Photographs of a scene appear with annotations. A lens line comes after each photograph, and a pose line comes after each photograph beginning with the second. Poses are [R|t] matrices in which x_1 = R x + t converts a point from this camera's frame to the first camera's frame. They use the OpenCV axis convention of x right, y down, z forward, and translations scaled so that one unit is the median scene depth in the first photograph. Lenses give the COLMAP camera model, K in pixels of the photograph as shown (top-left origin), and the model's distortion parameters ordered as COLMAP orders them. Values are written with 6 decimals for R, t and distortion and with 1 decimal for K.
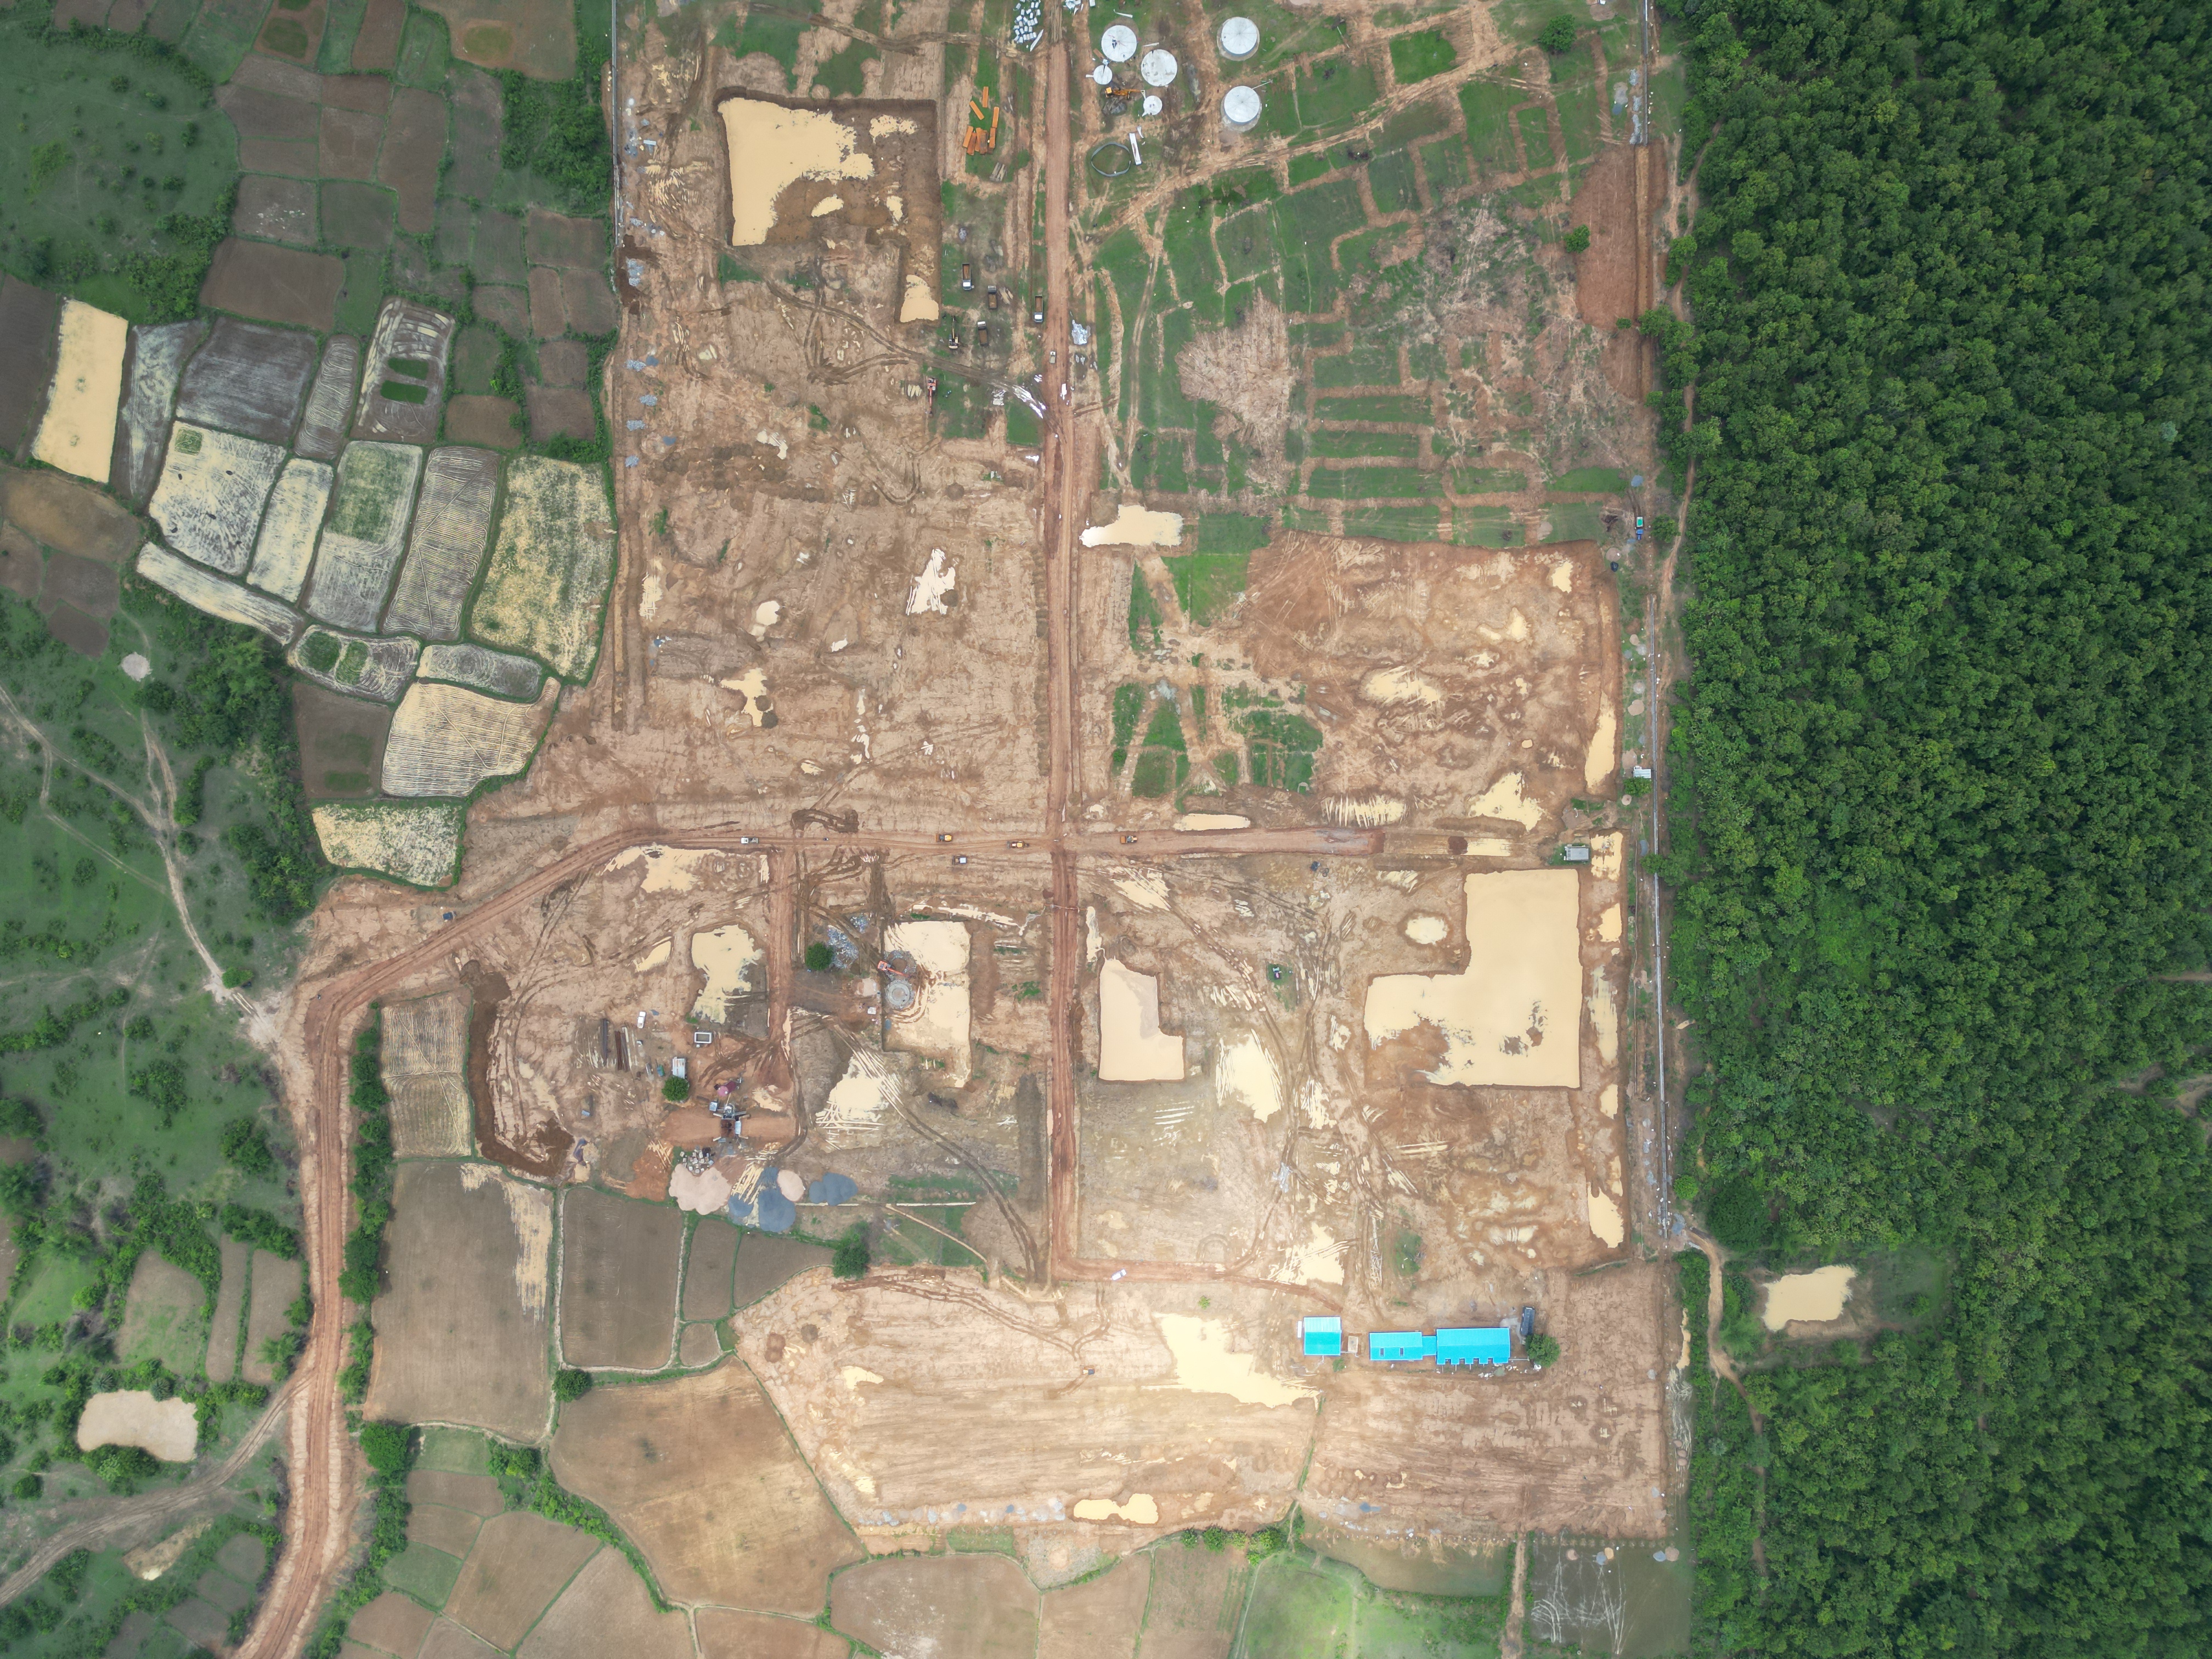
lens RADIAL K [[1540.2, 0, 1110.6], [0, 1540.2, 823.2], [0, 0, 1]] dist [0.083644, -0.094344]
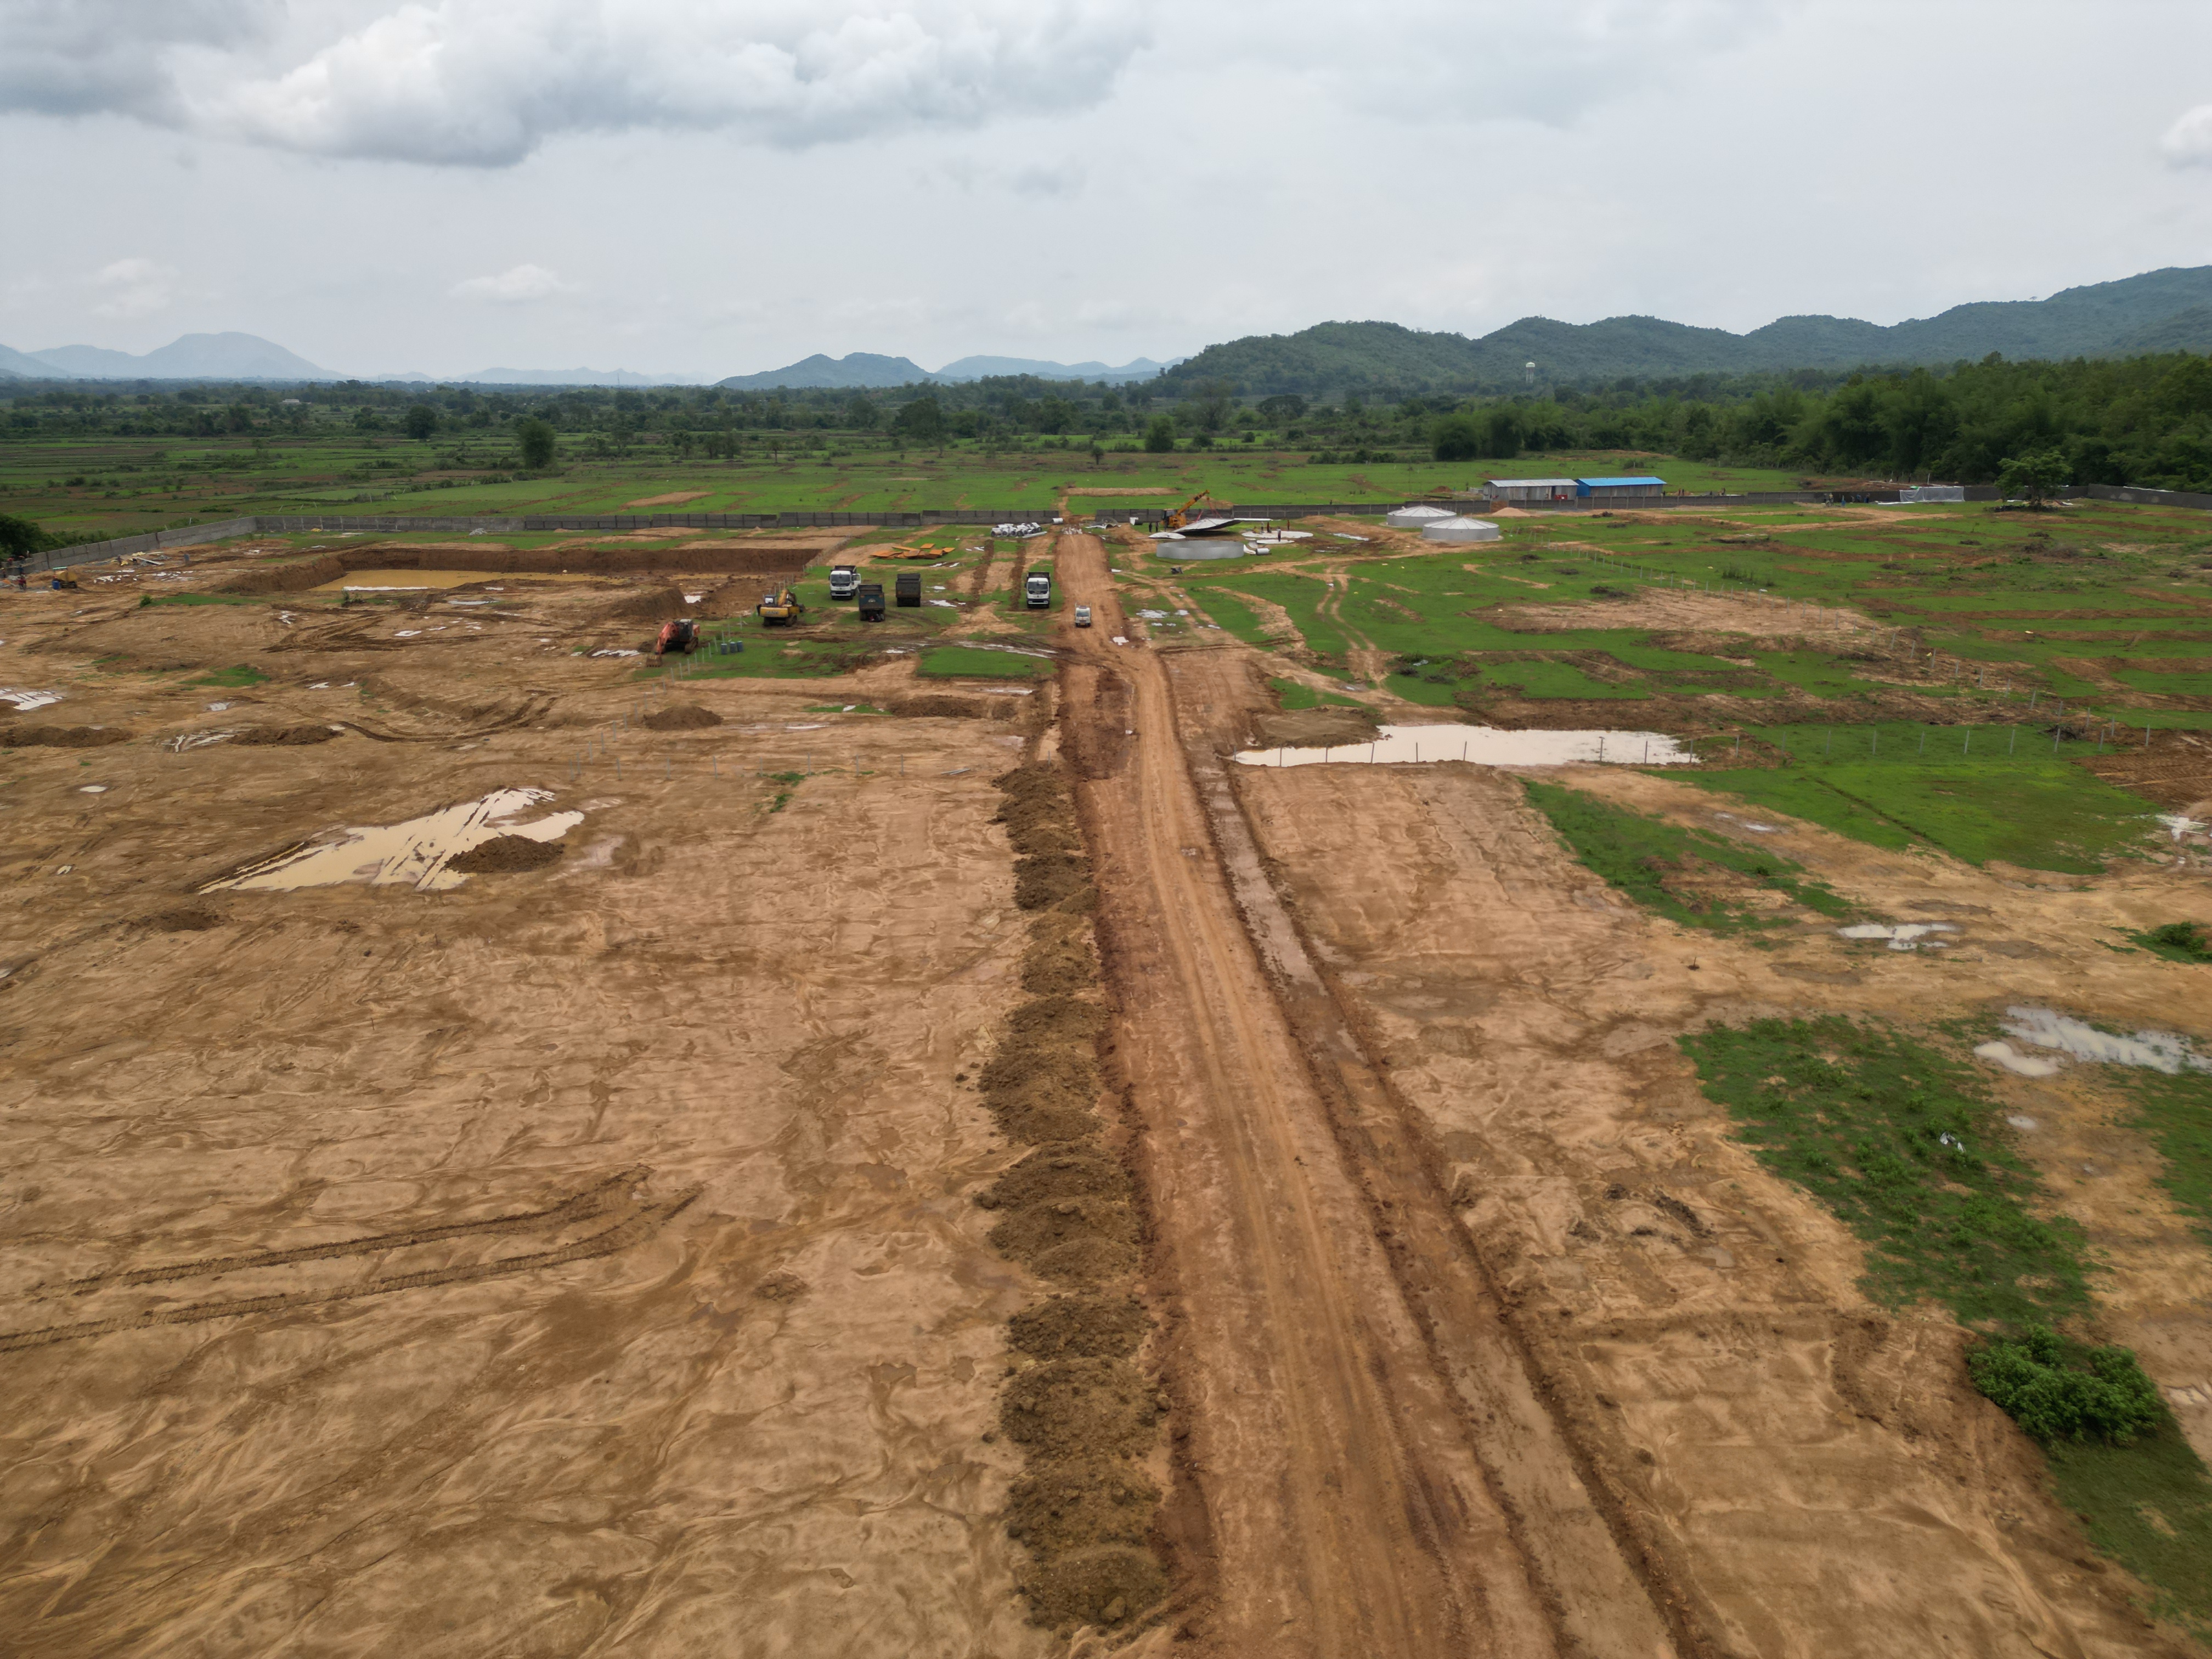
lens RADIAL K [[1550.5, 0, 1106.3], [0, 1550.5, 823.4], [0, 0, 1]] dist [0.090626, -0.090182]
pose [[0.998901, 0.003756, 0.046729, -0.046296], [0.044247, 0.253804, -0.966243, 0.023706], [-0.015489, 0.967248, 0.253359, 0.953600]]
